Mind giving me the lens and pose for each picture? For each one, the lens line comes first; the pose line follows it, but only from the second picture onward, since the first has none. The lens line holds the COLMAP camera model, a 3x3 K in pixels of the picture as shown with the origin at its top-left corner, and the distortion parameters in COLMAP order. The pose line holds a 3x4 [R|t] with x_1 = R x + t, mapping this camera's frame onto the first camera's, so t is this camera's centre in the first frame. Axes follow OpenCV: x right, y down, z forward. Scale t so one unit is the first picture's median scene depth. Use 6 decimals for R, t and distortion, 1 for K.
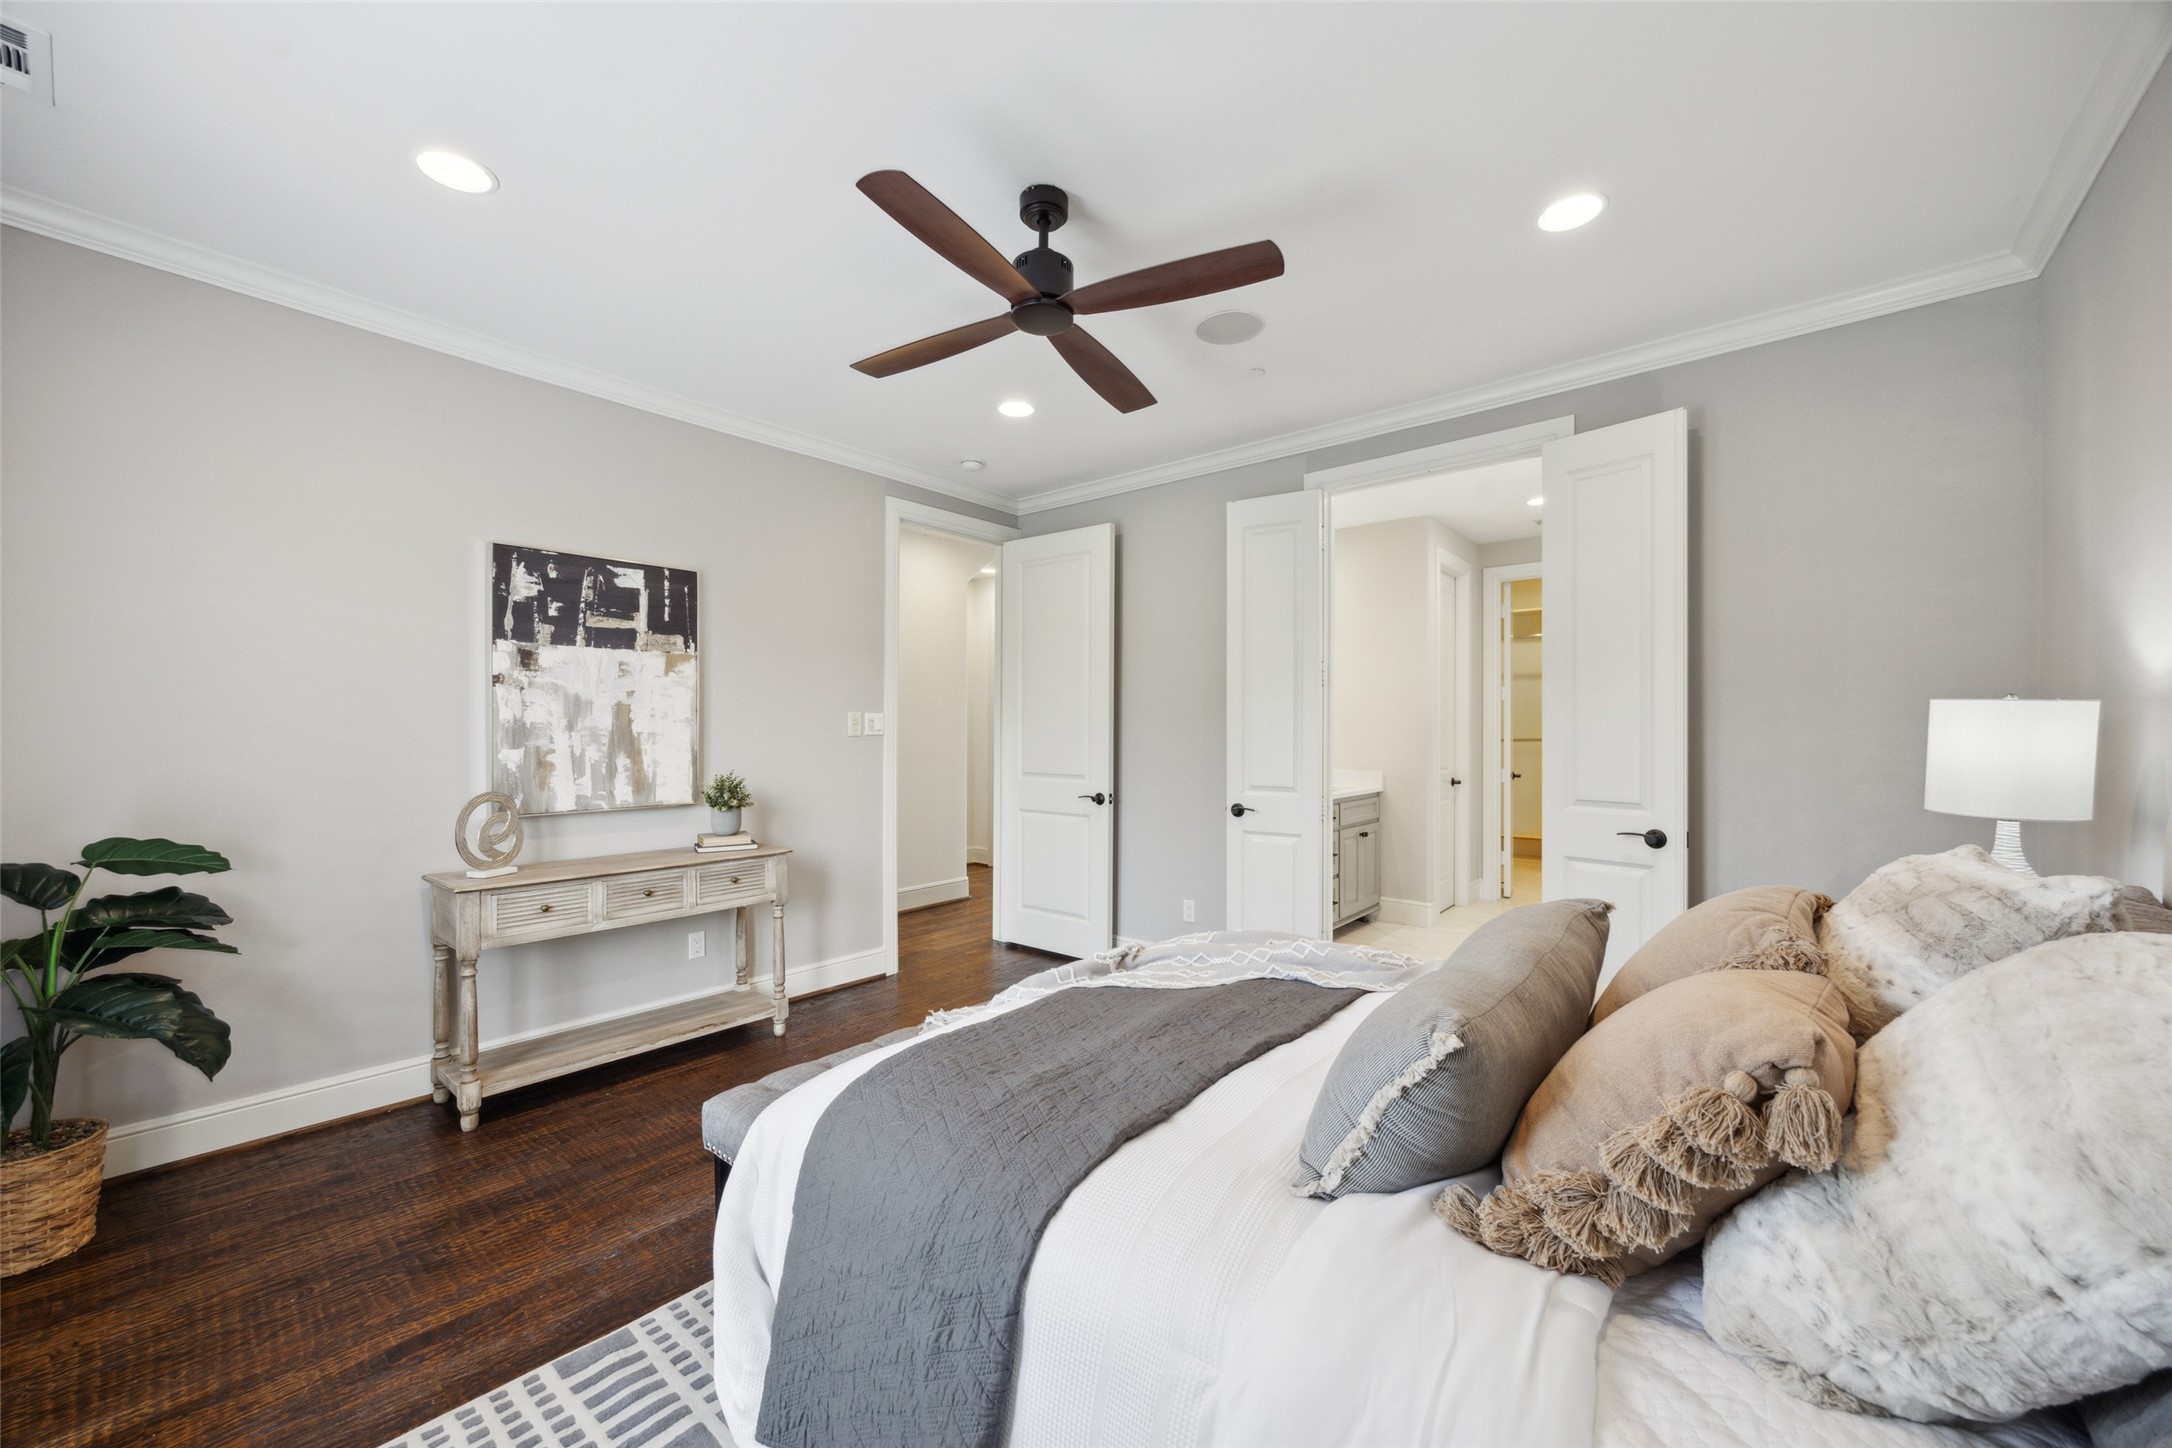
lens RADIAL K [[833.2, 0, 1087.7], [0, 833.2, 724.0], [0, 0, 1]] dist [-0.002998, 0.000293]
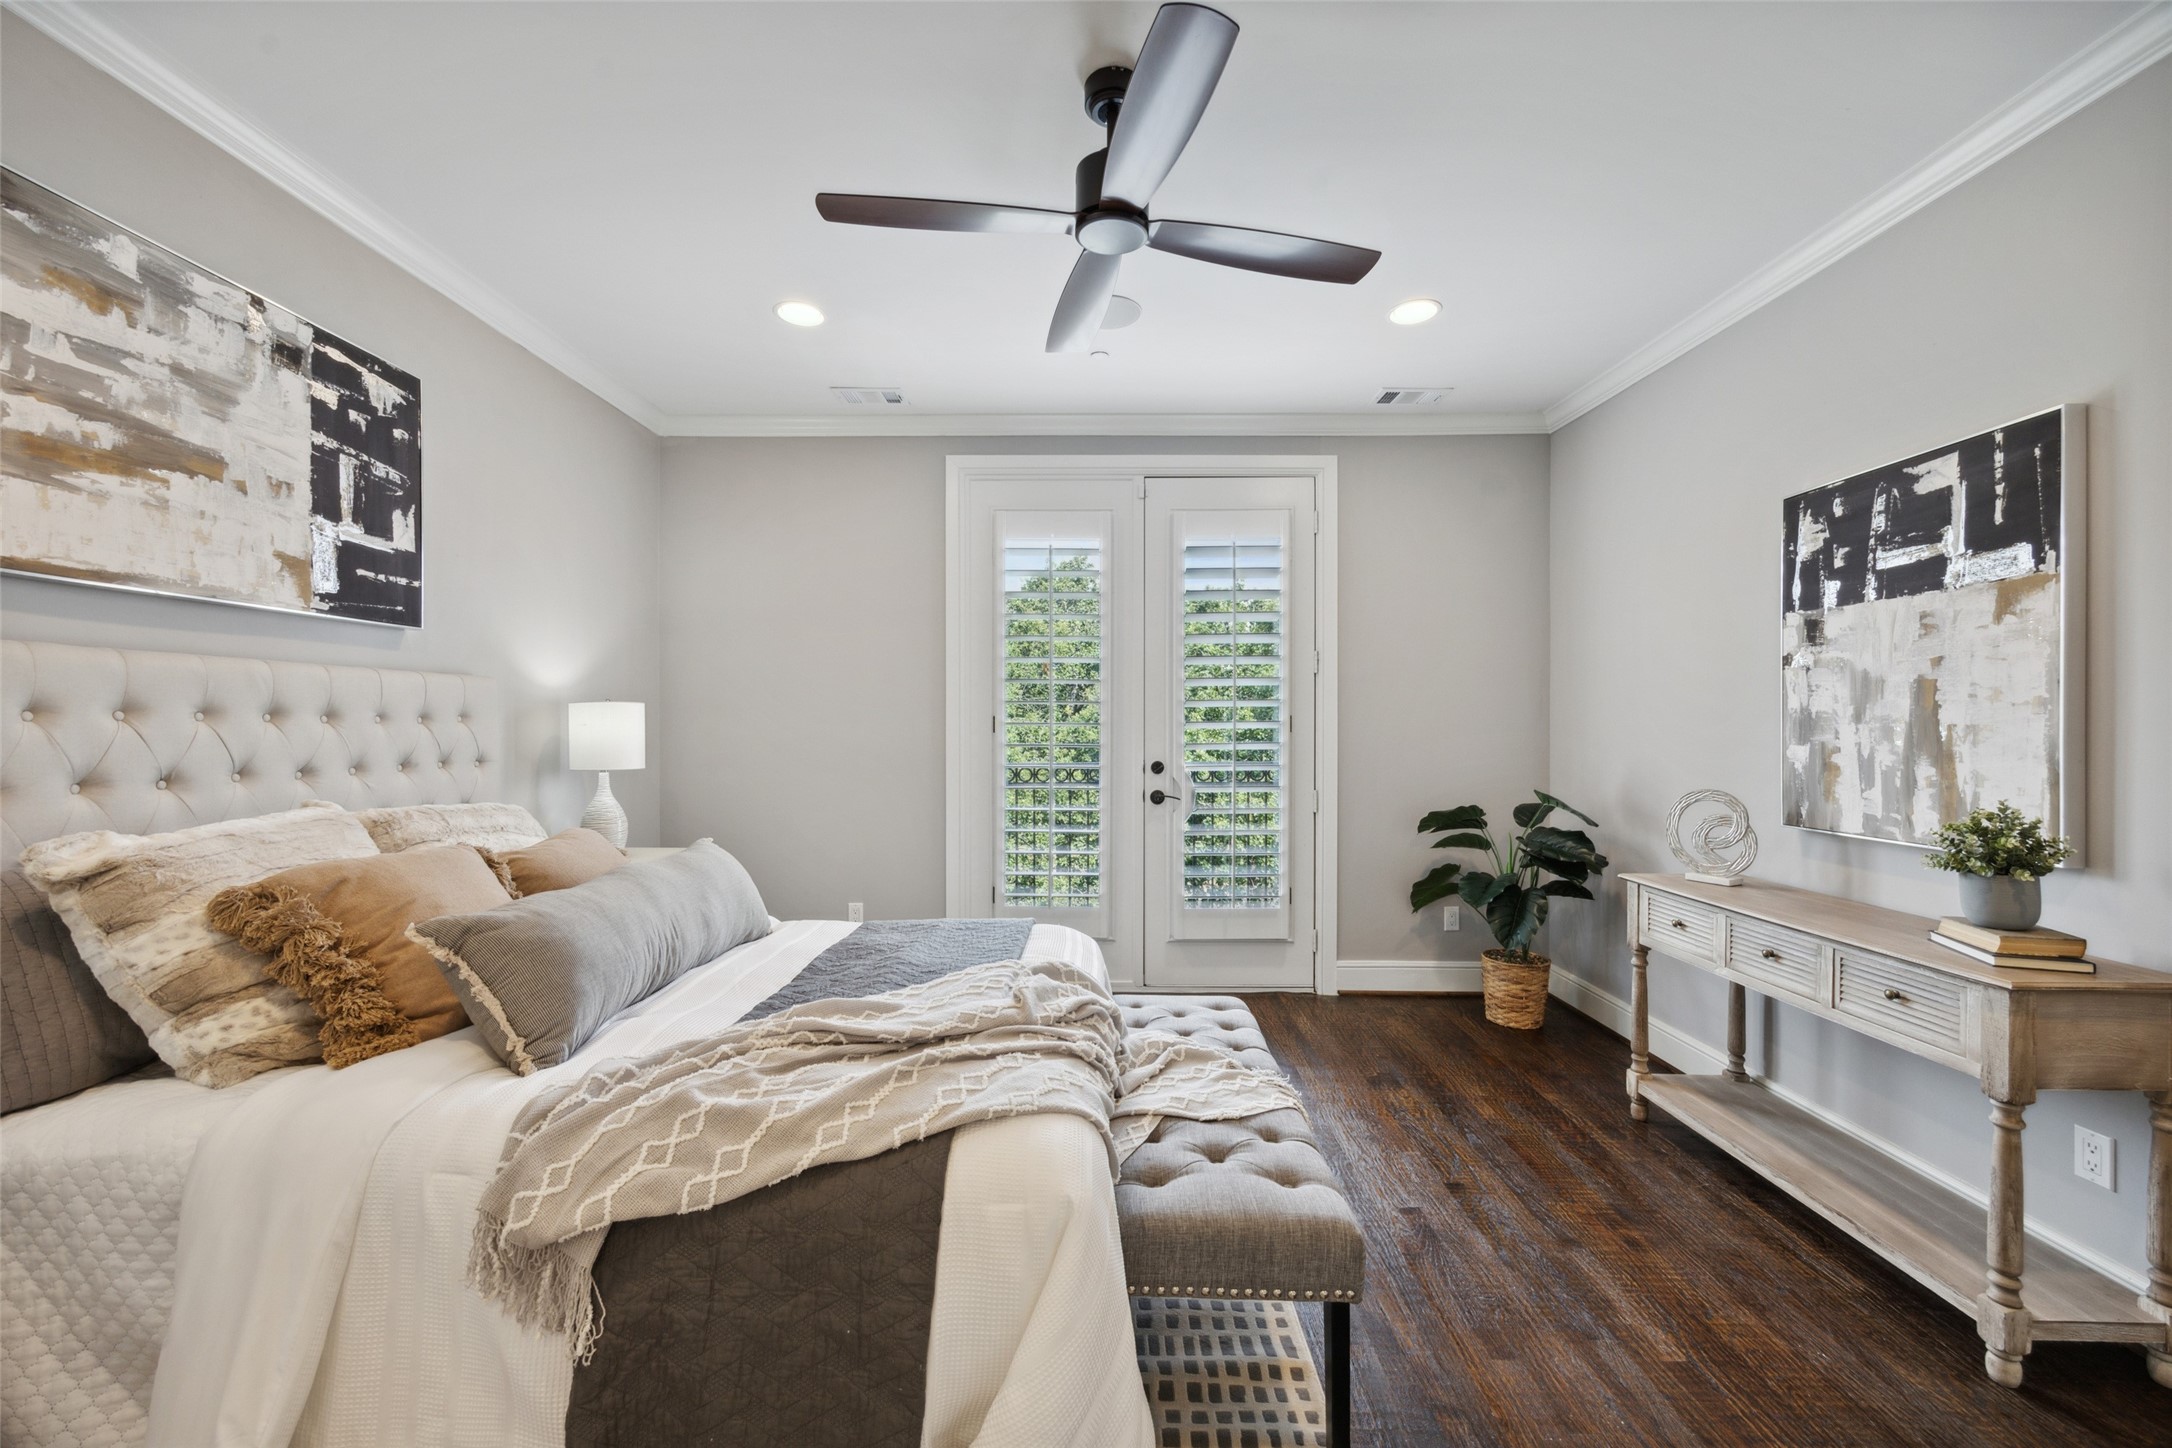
lens RADIAL K [[833.2, 0, 1085.5], [0, 833.2, 728.1], [0, 0, 1]] dist [-0.002998, 0.000293]
pose [[-0.773138, -0.003178, -0.634230, 0.340259], [-0.003249, 0.999994, -0.001050, 0.015959], [0.634230, 0.001249, -0.773144, 1.122733]]
